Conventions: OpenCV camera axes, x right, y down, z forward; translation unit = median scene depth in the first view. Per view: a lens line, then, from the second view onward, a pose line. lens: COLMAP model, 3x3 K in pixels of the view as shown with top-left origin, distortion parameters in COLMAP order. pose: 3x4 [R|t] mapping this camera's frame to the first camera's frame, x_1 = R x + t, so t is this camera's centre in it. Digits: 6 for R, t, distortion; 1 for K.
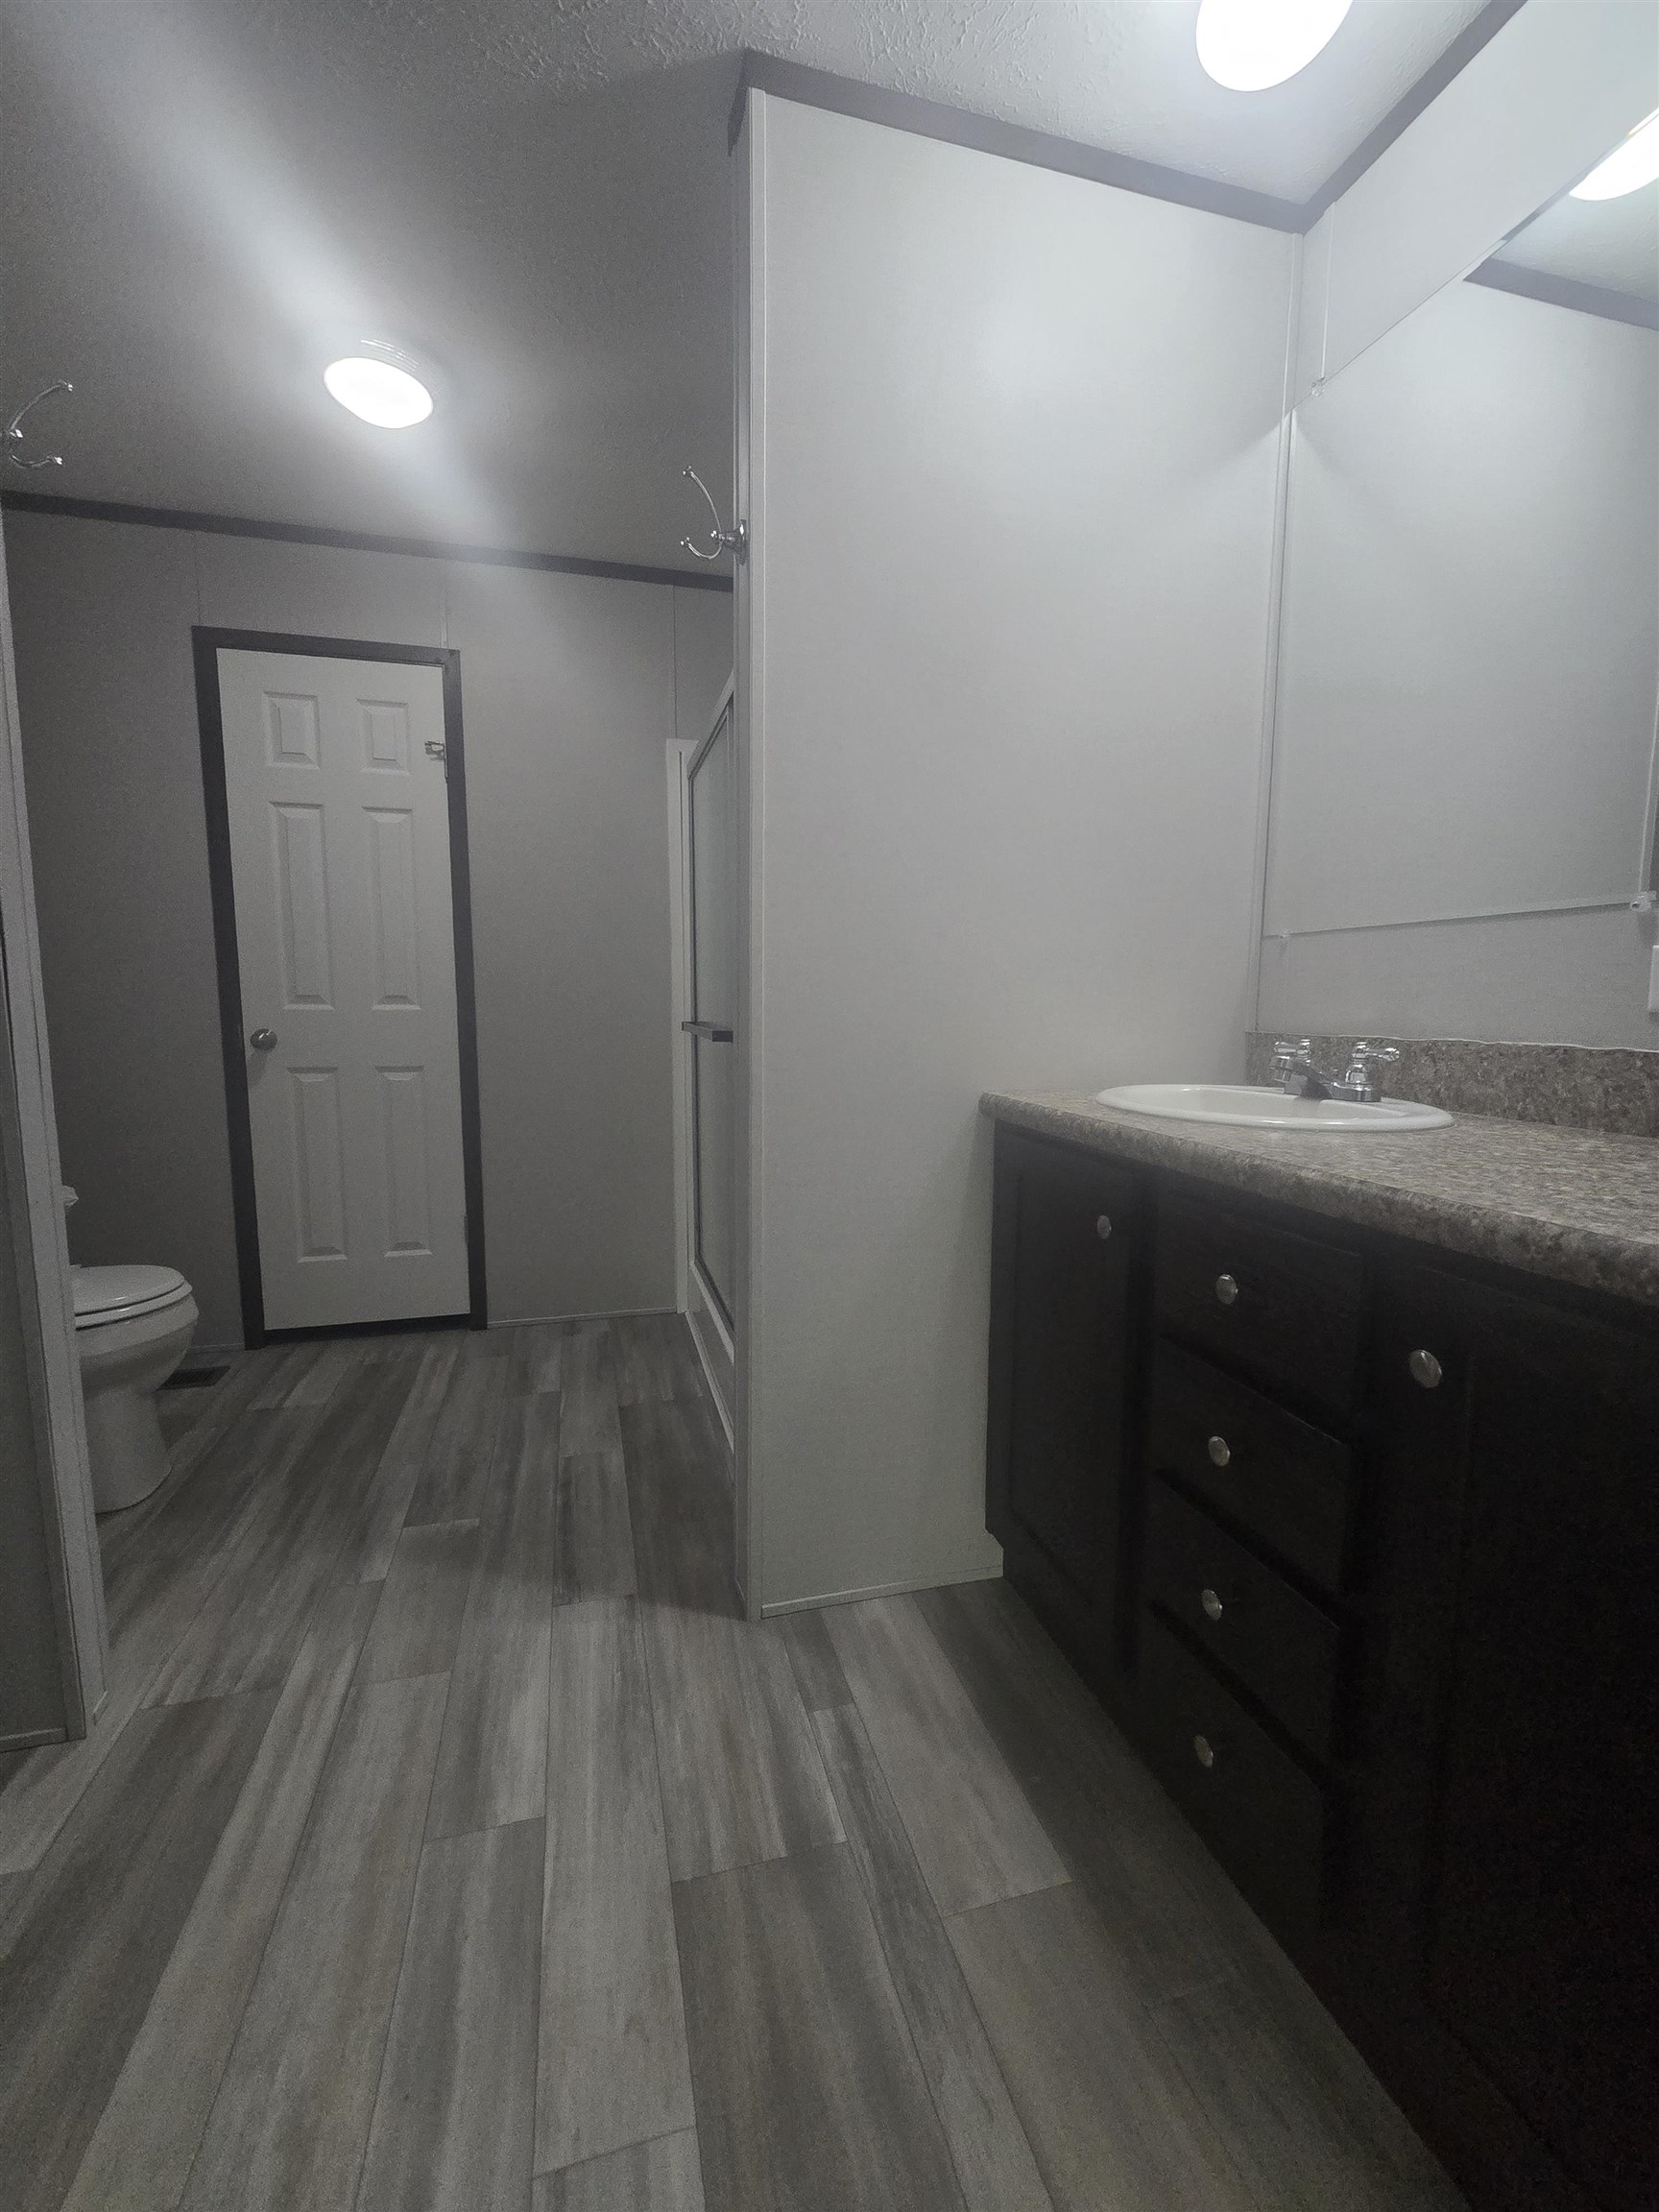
lens RADIAL K [[901.1, 0, 803.2], [0, 901.1, 1099.4], [0, 0, 1]] dist [-0.002313, -0.000224]
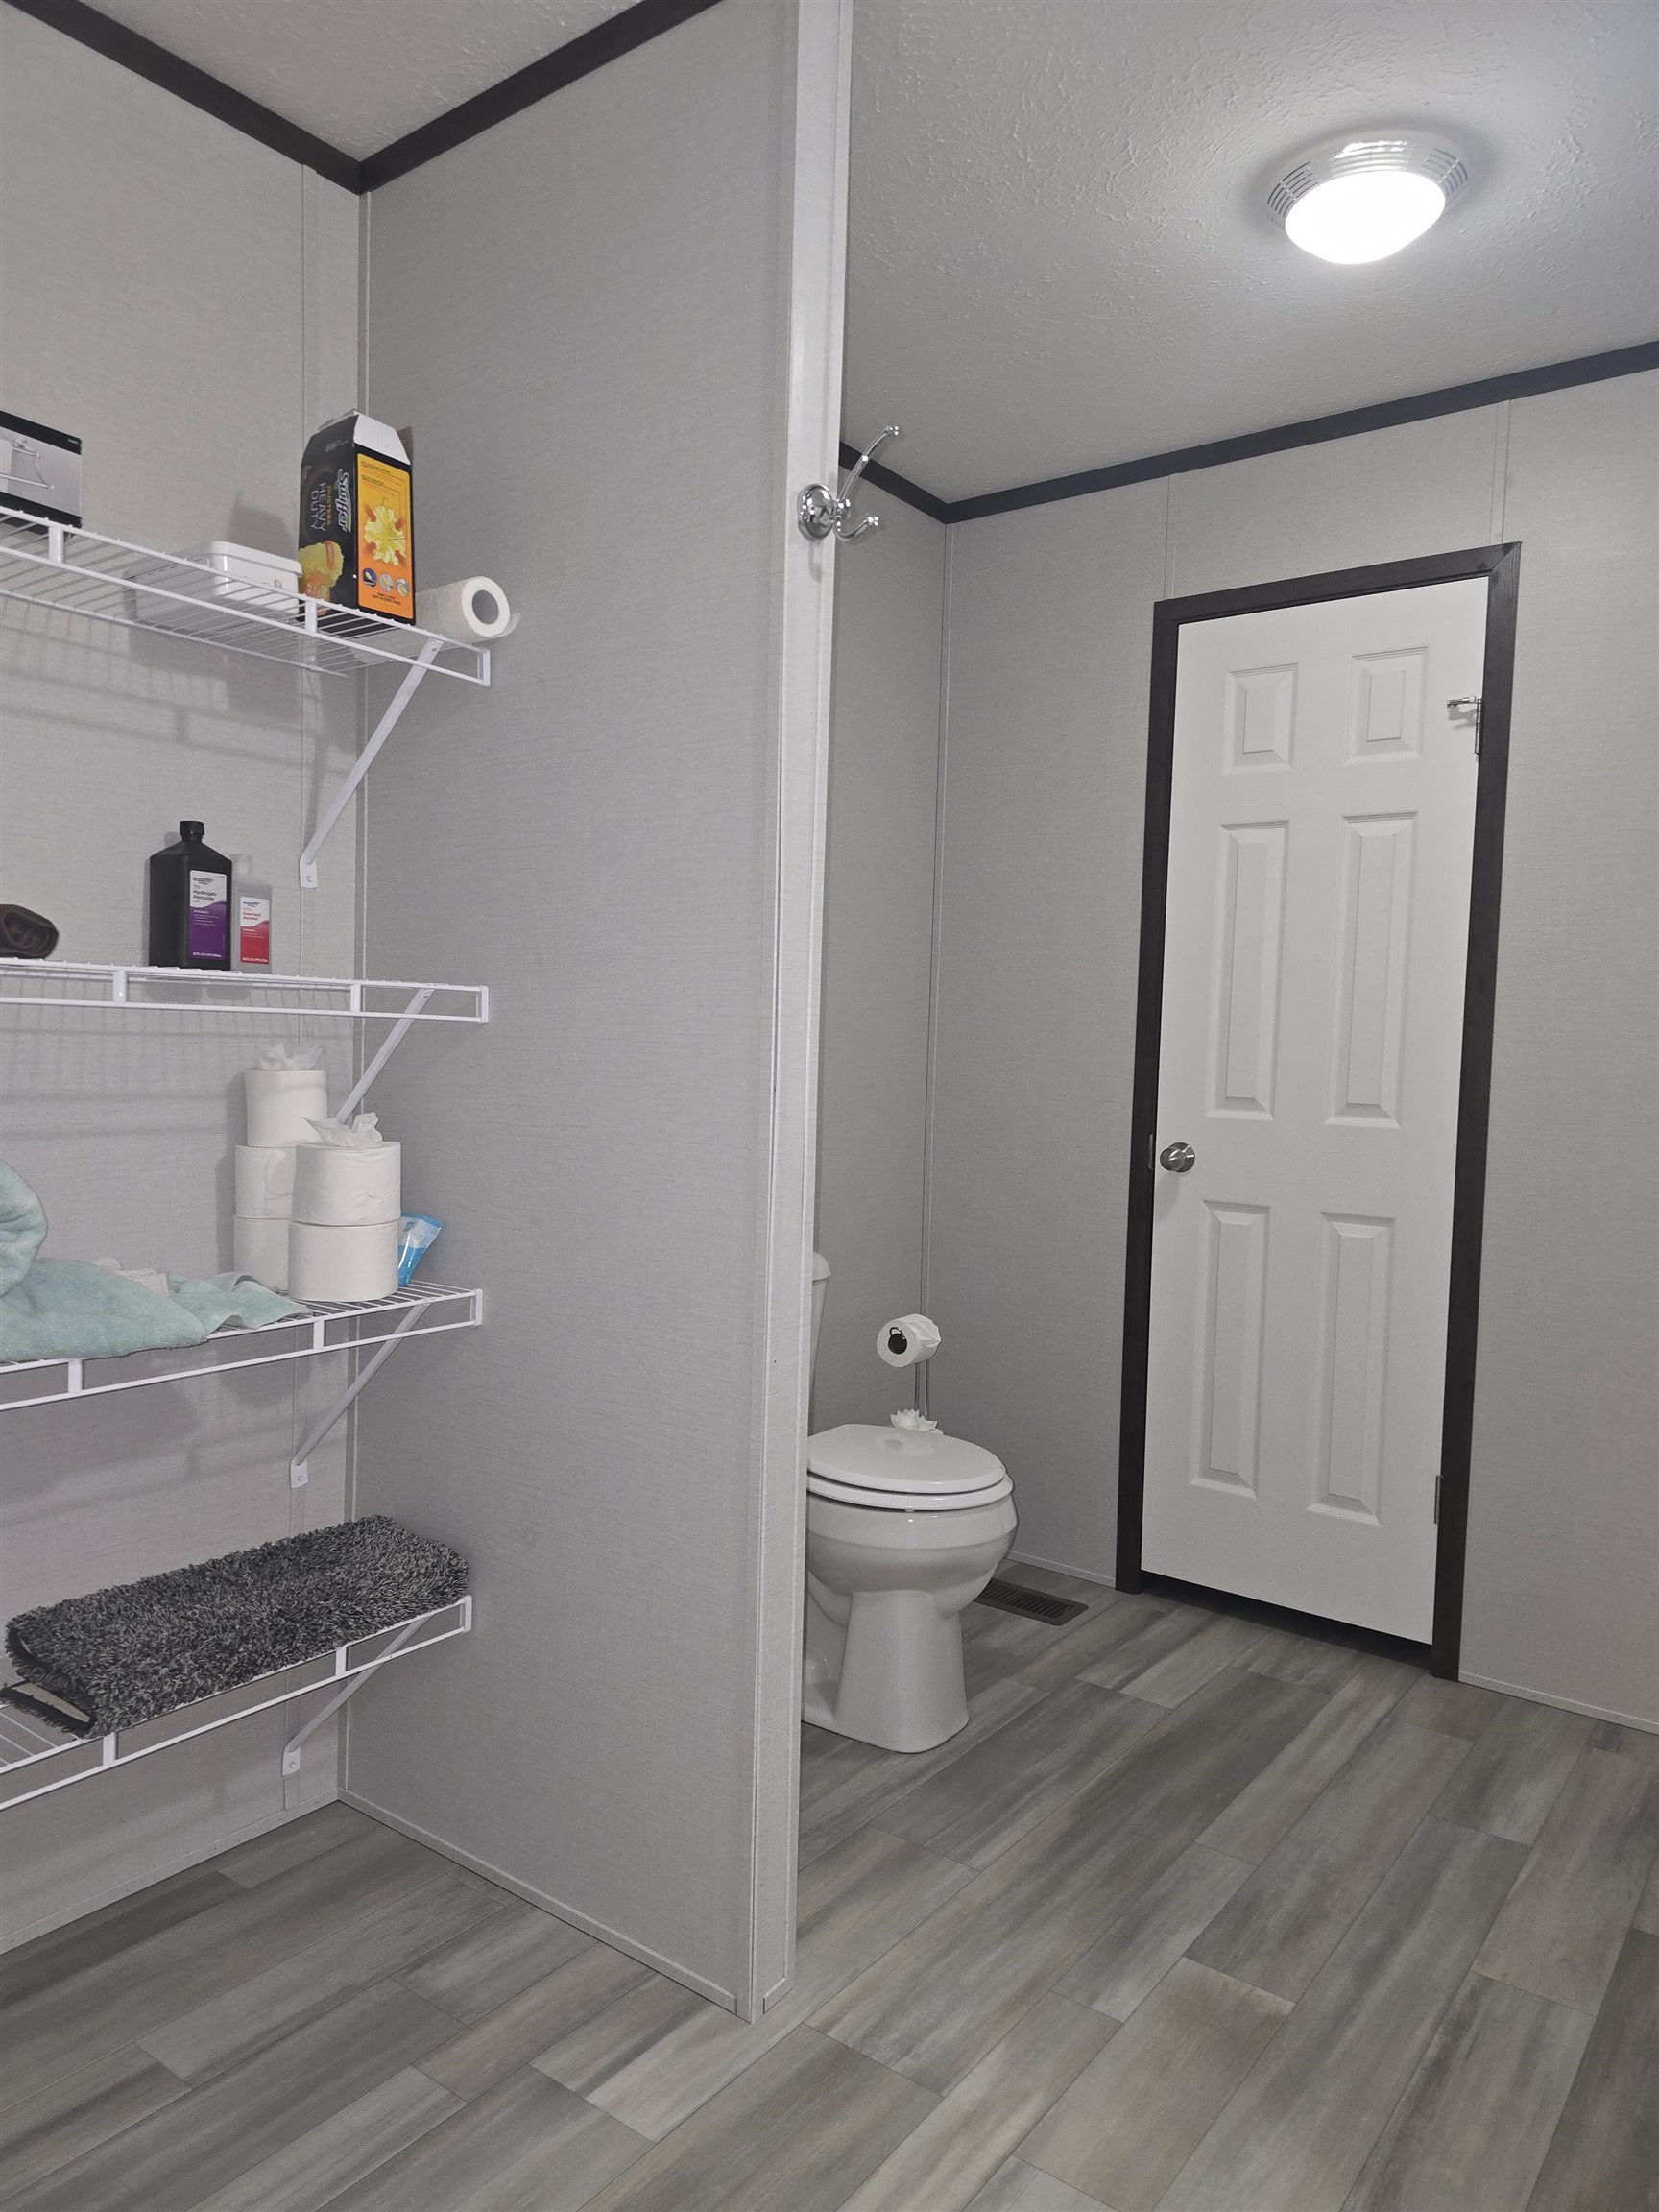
lens RADIAL K [[1474.0, 0, 829.5], [0, 1474.0, 1106.0], [0, 0, 1]] dist [0.037386, -0.034115]
pose [[0.630670, 0.053538, -0.774202, 0.141580], [-0.113410, 0.993266, -0.023698, -0.054664], [0.767720, 0.102747, 0.632495, 0.059730]]
